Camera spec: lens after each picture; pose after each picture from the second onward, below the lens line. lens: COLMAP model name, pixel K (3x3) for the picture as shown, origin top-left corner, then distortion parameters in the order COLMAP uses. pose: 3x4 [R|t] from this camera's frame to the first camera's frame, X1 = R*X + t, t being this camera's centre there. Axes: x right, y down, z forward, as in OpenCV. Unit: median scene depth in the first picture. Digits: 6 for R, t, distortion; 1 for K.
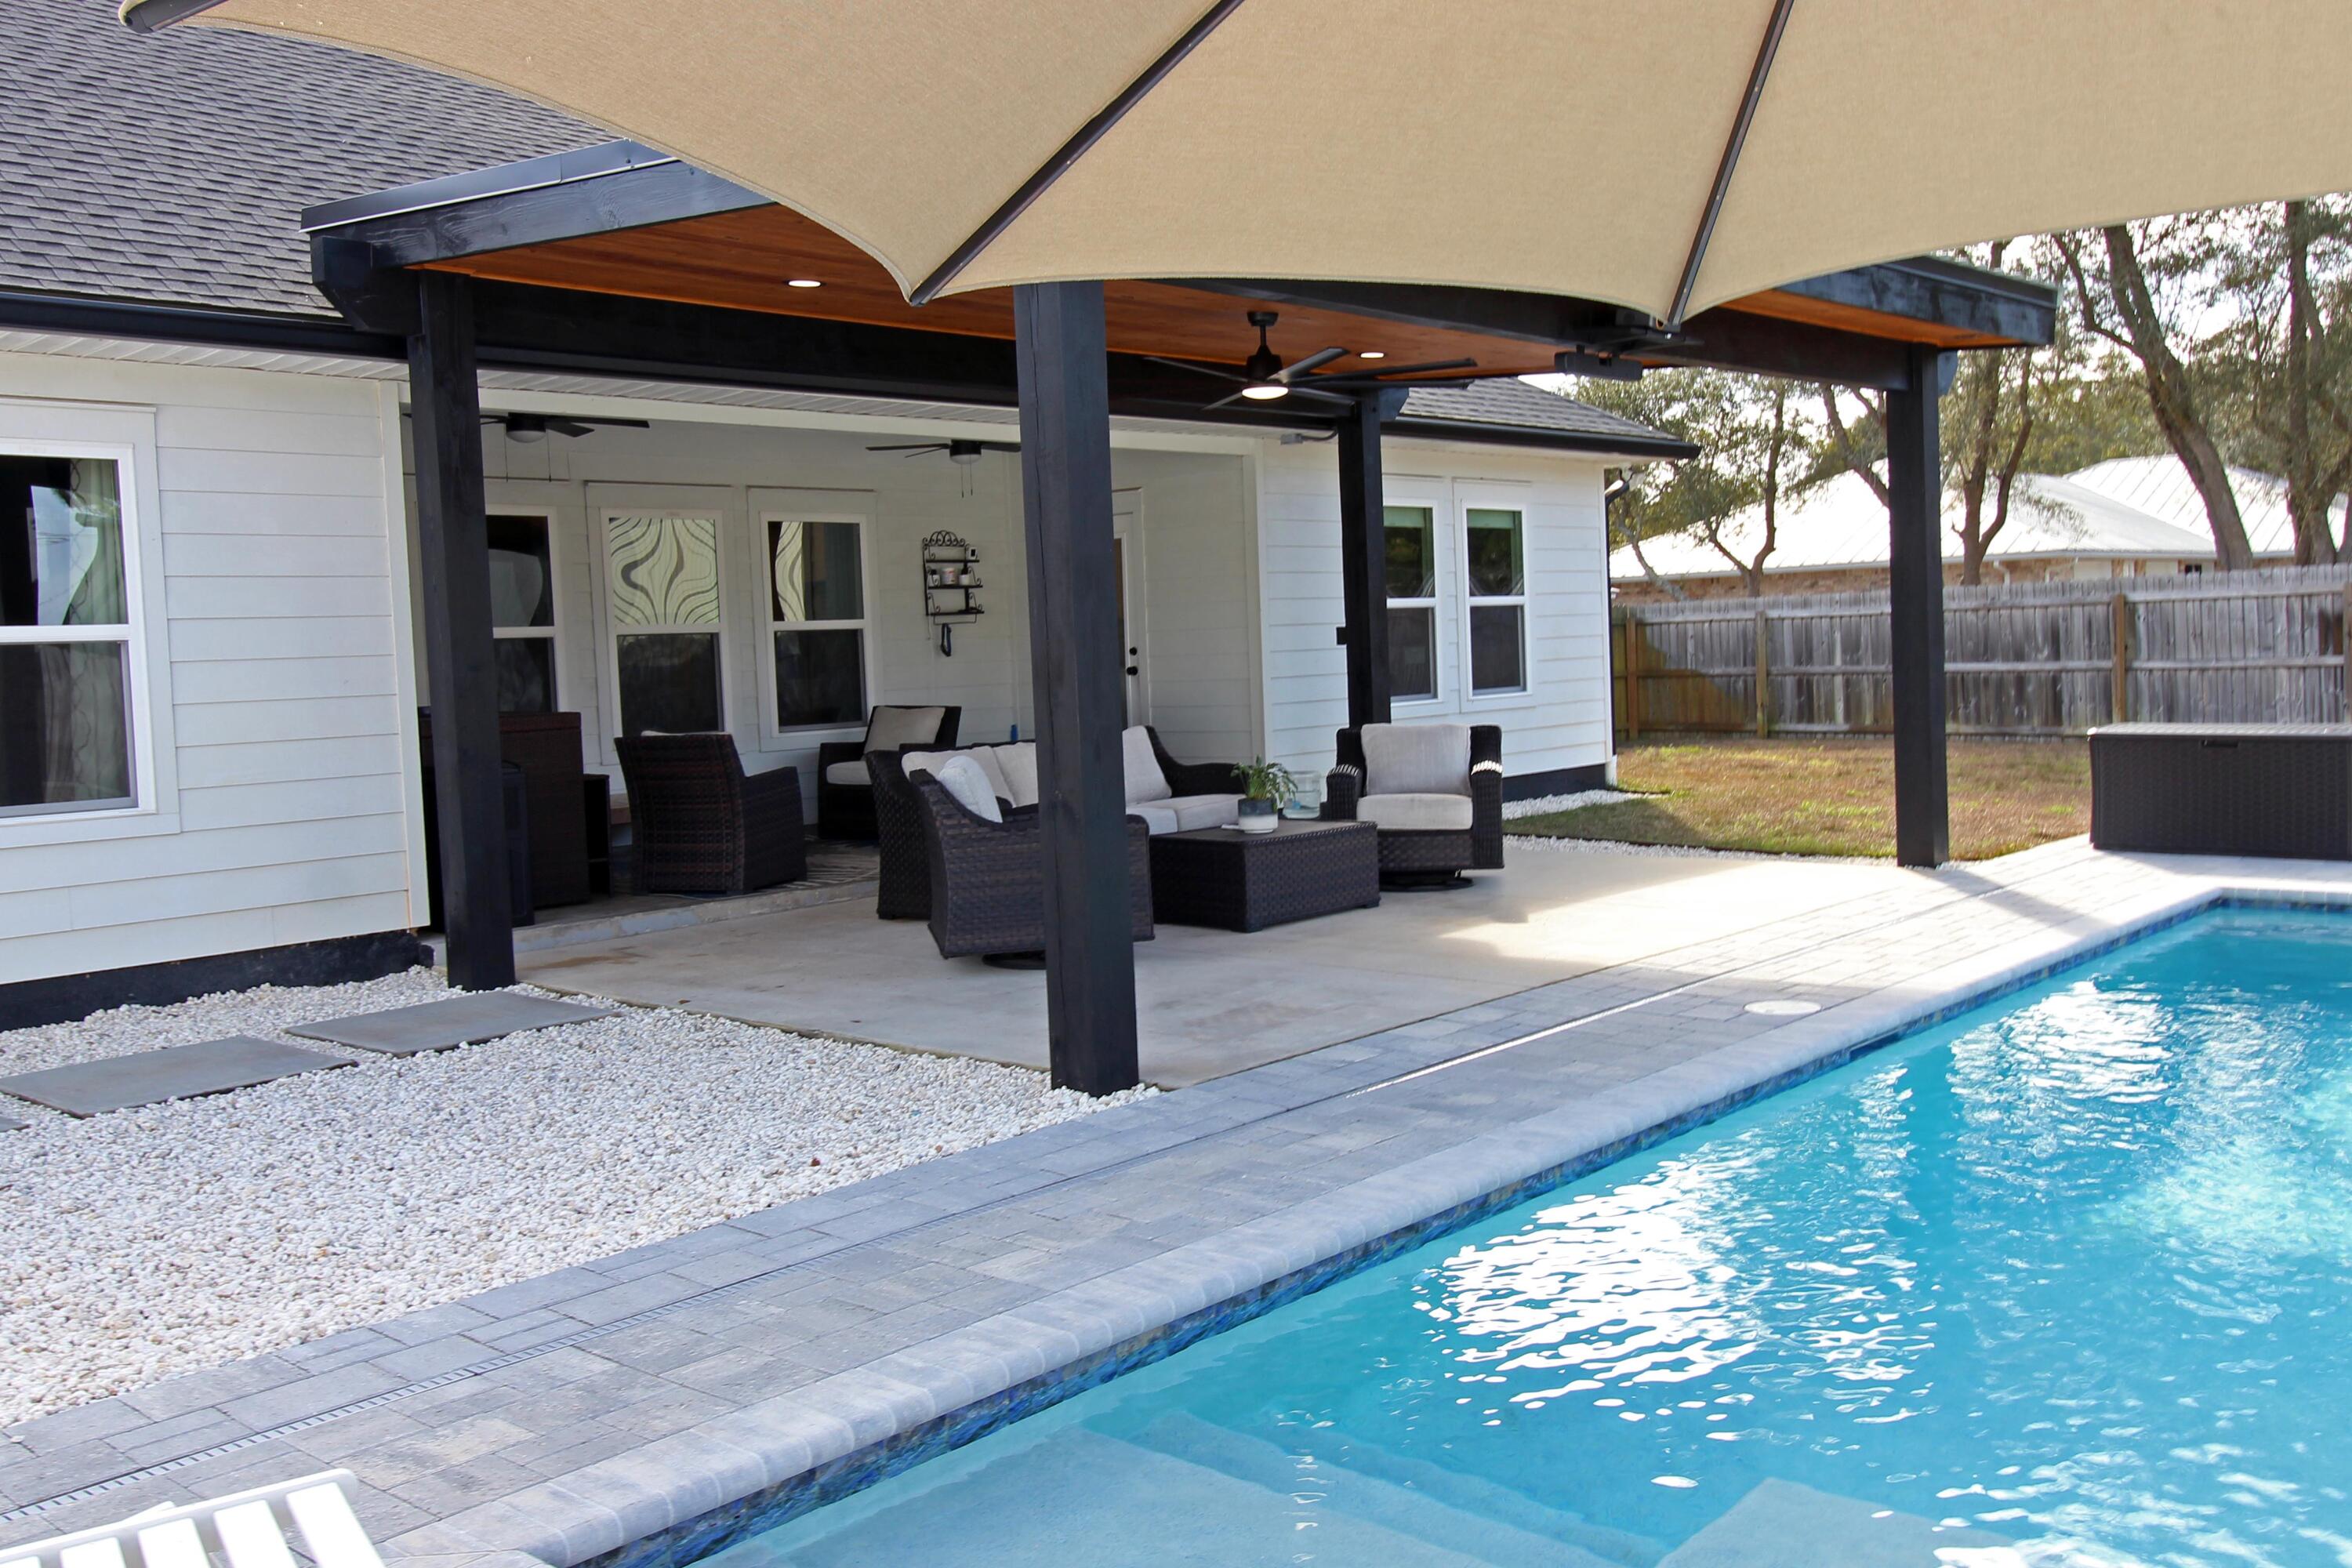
lens RADIAL K [[2020.4, 0, 1181.5], [0, 2020.4, 763.6], [0, 0, 1]] dist [0.013494, -0.011386]
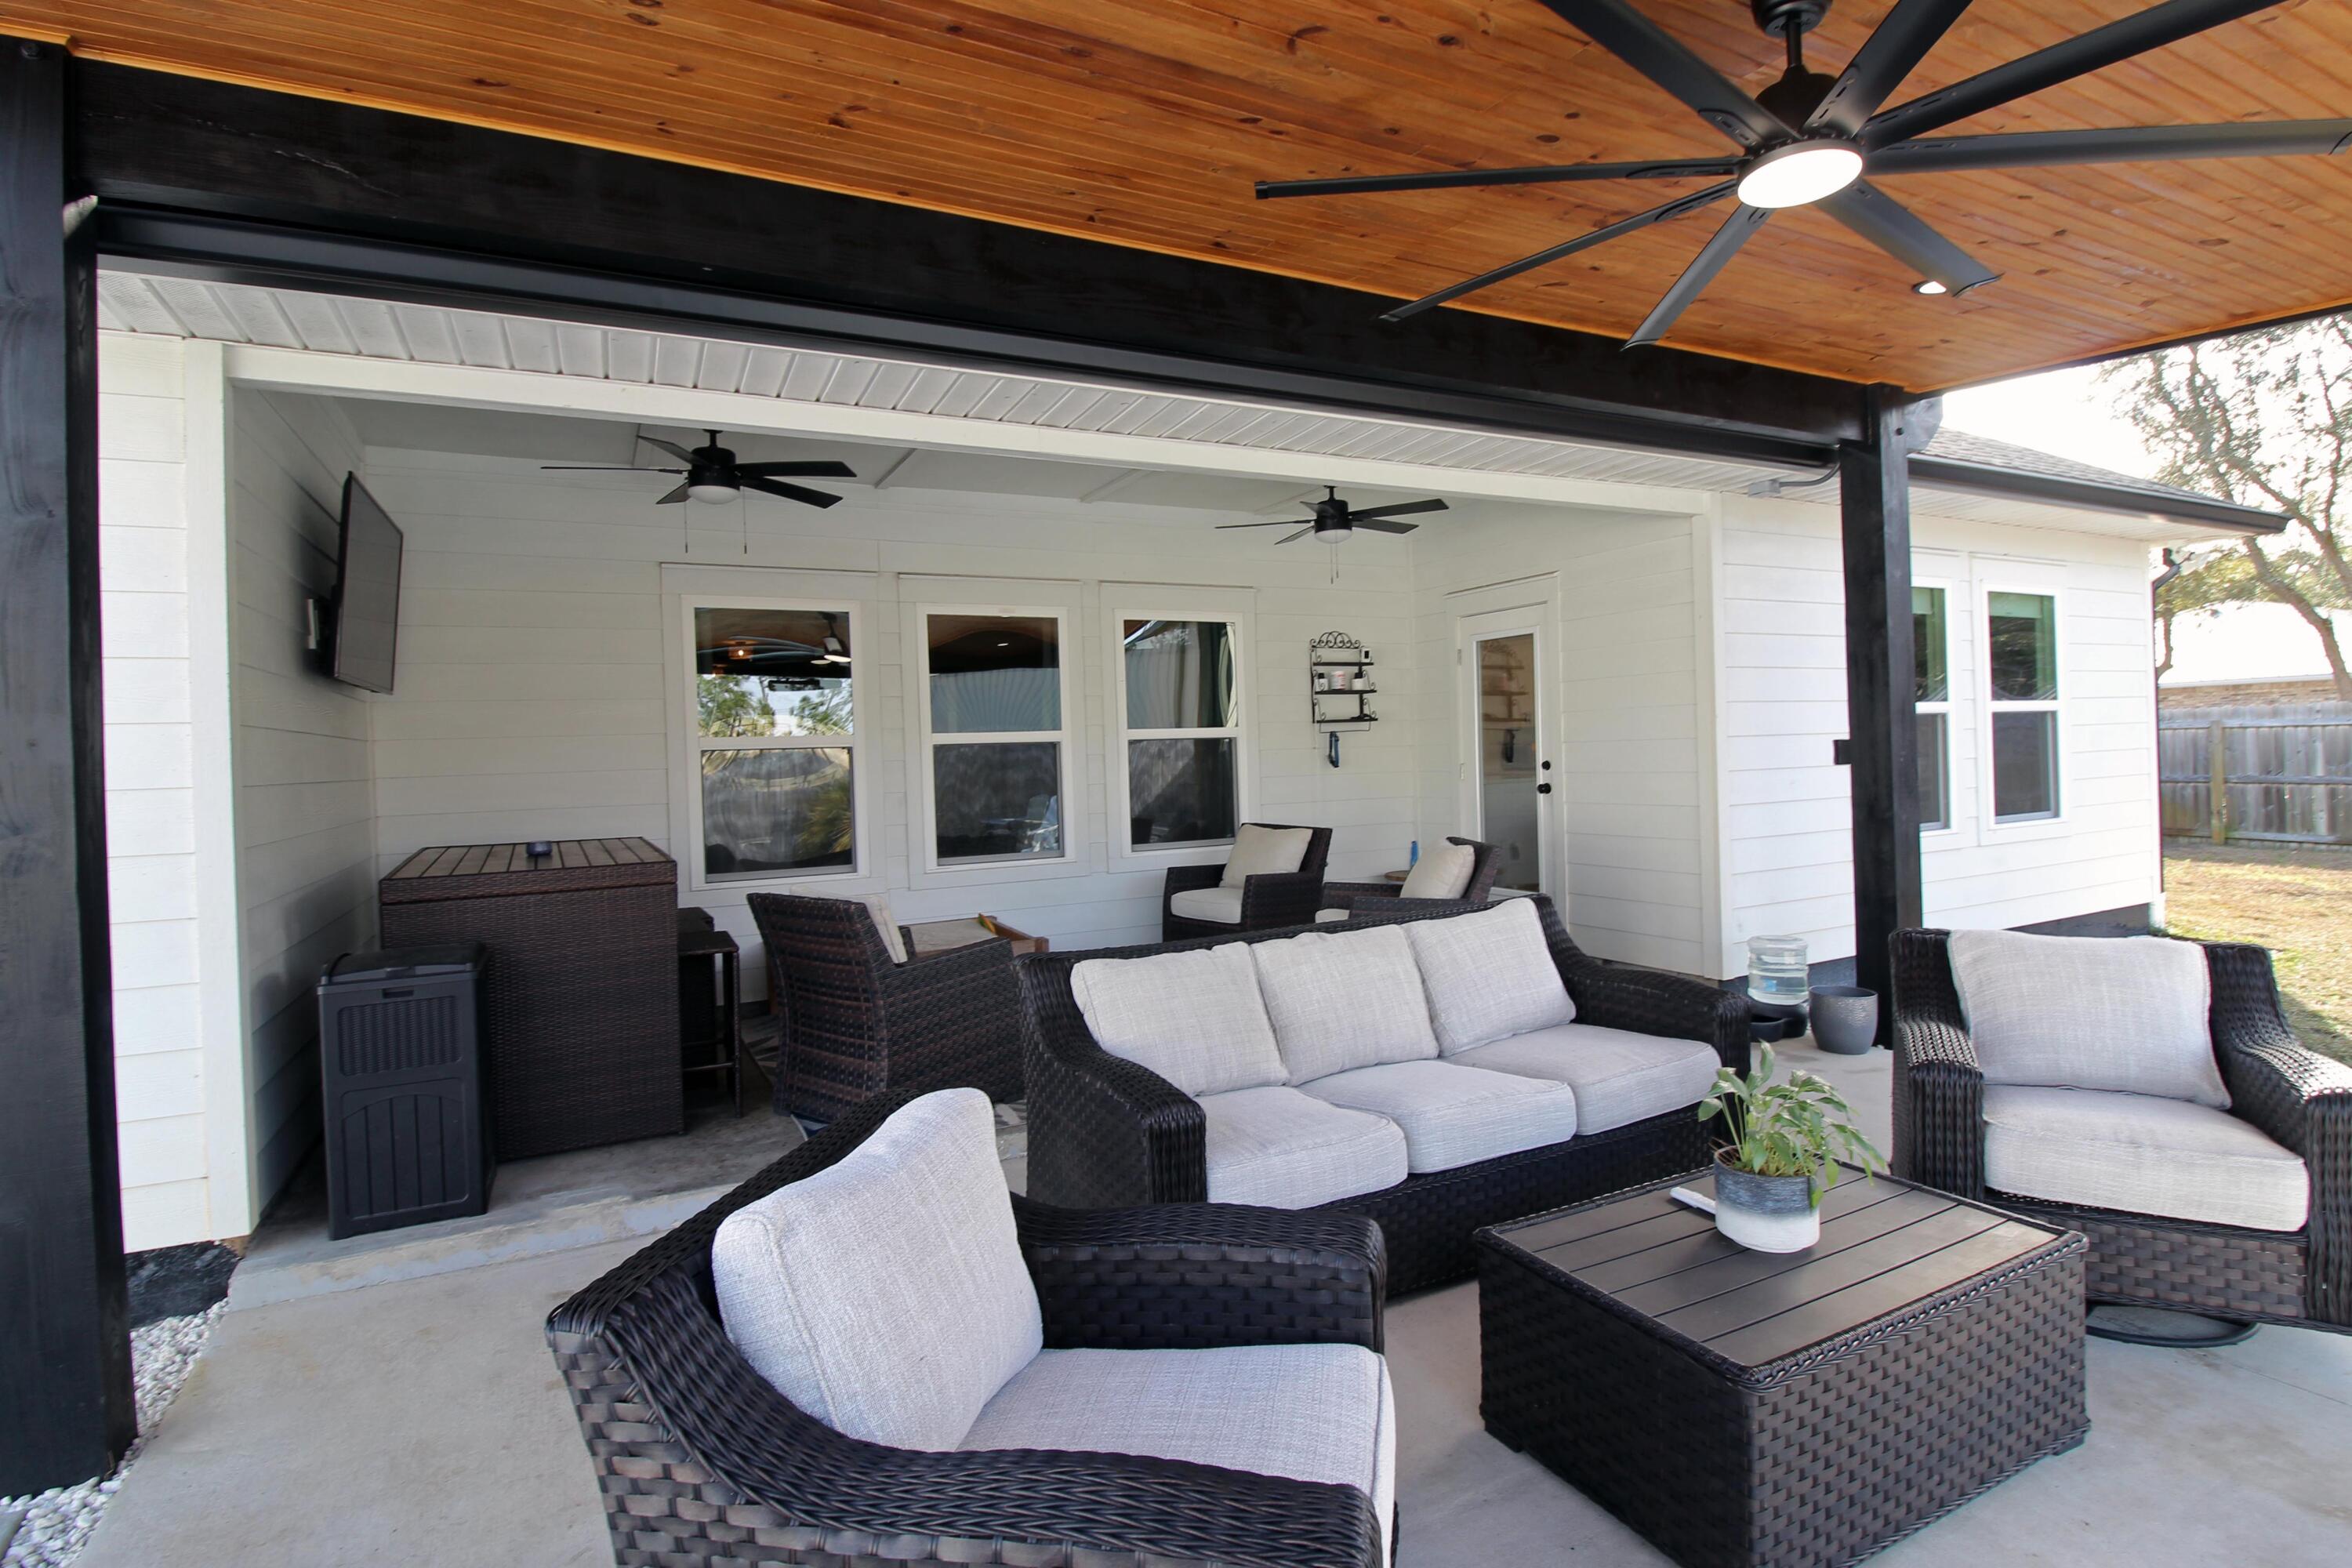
lens RADIAL K [[1143.2, 0, 1192.1], [0, 1143.2, 763.3], [0, 0, 1]] dist [0.001654, -0.013725]
pose [[0.936280, 0.013584, -0.350993, 0.005538], [-0.026969, 0.999082, -0.033273, -0.036692], [0.350219, 0.040618, 0.935787, 0.501489]]
